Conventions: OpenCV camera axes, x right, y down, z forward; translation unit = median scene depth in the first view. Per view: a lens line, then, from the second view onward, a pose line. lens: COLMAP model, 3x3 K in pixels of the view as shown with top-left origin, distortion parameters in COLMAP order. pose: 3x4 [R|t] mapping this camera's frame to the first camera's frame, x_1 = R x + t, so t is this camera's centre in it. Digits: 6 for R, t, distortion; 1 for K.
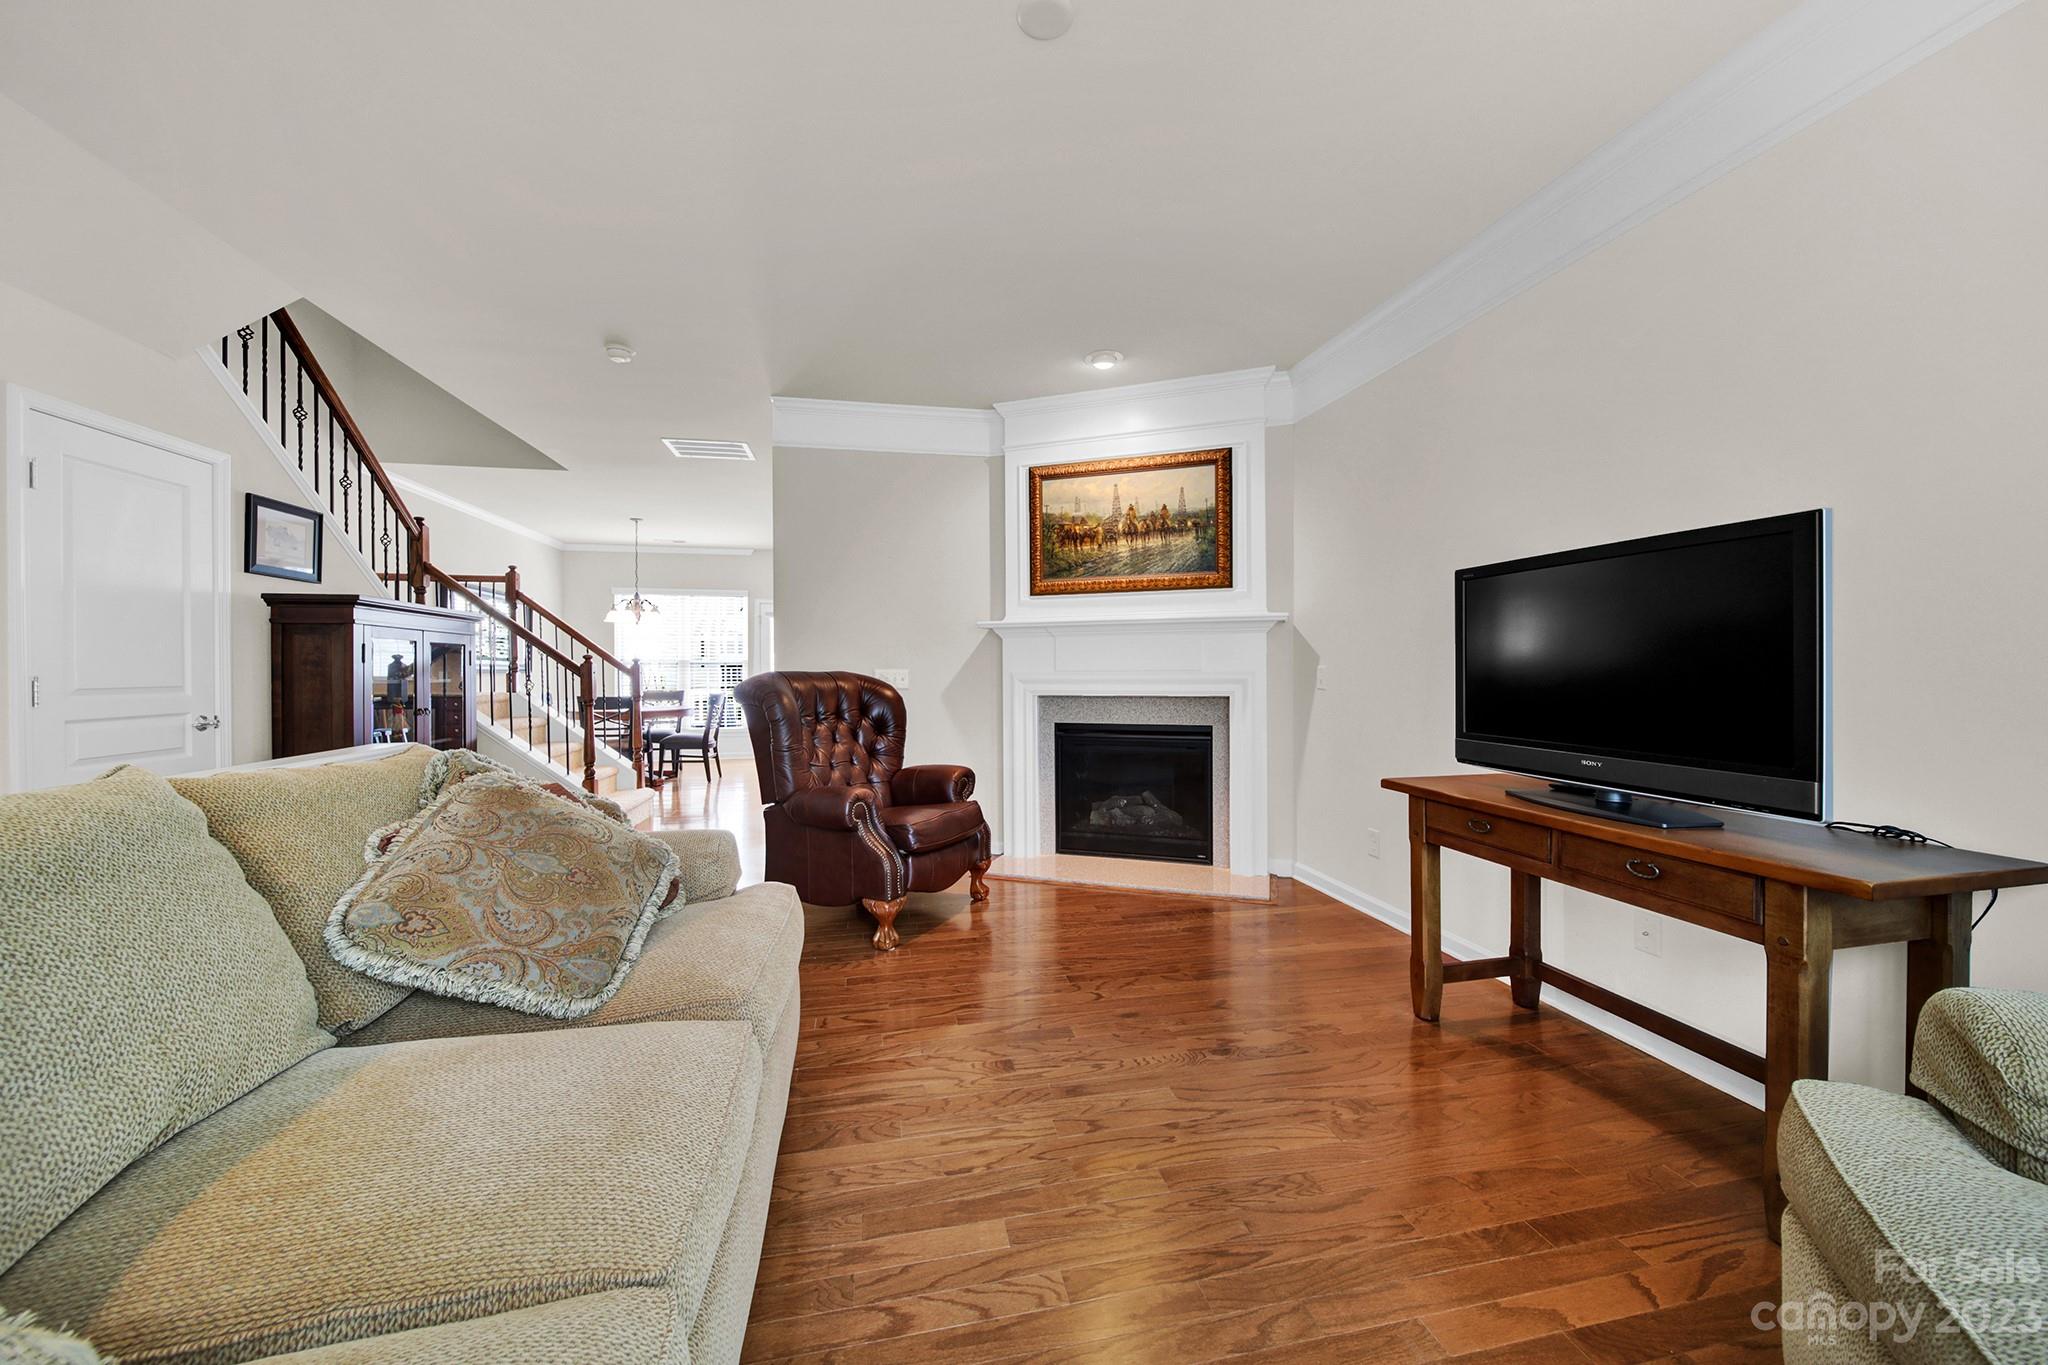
lens RADIAL K [[733.6, 0, 1021.0], [0, 733.6, 675.1], [0, 0, 1]] dist [-0.001026, -0.000326]
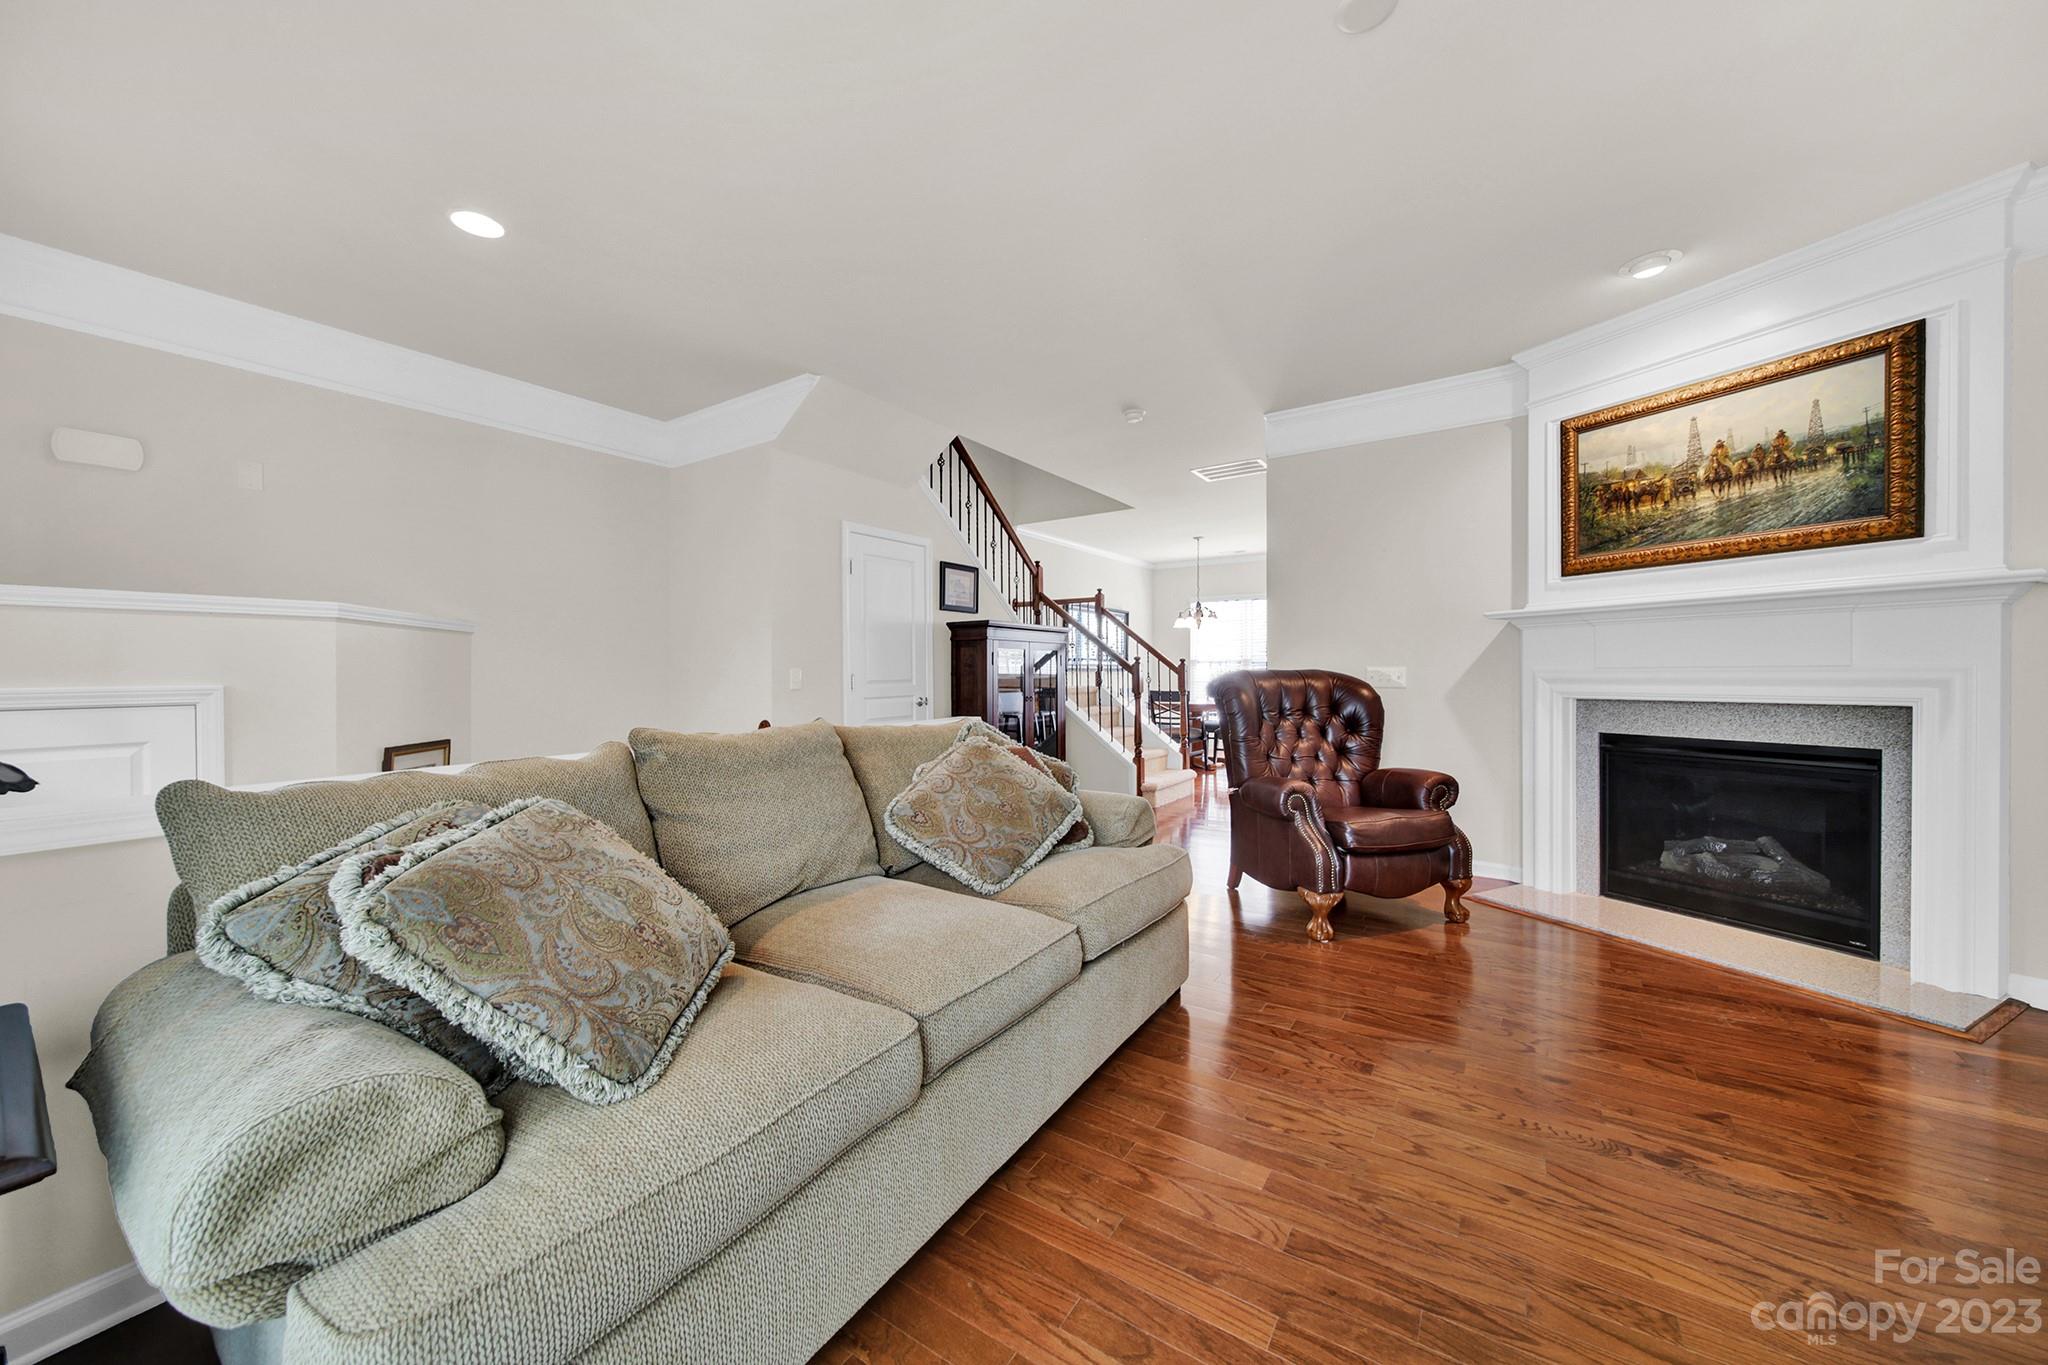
lens RADIAL K [[733.6, 0, 1021.0], [0, 733.6, 675.1], [0, 0, 1]] dist [-0.001026, -0.000326]
pose [[0.701951, 0.001938, -0.712223, 0.188065], [0.000667, 0.999994, 0.003379, -0.000958], [0.712225, -0.002848, 0.701945, -0.012988]]
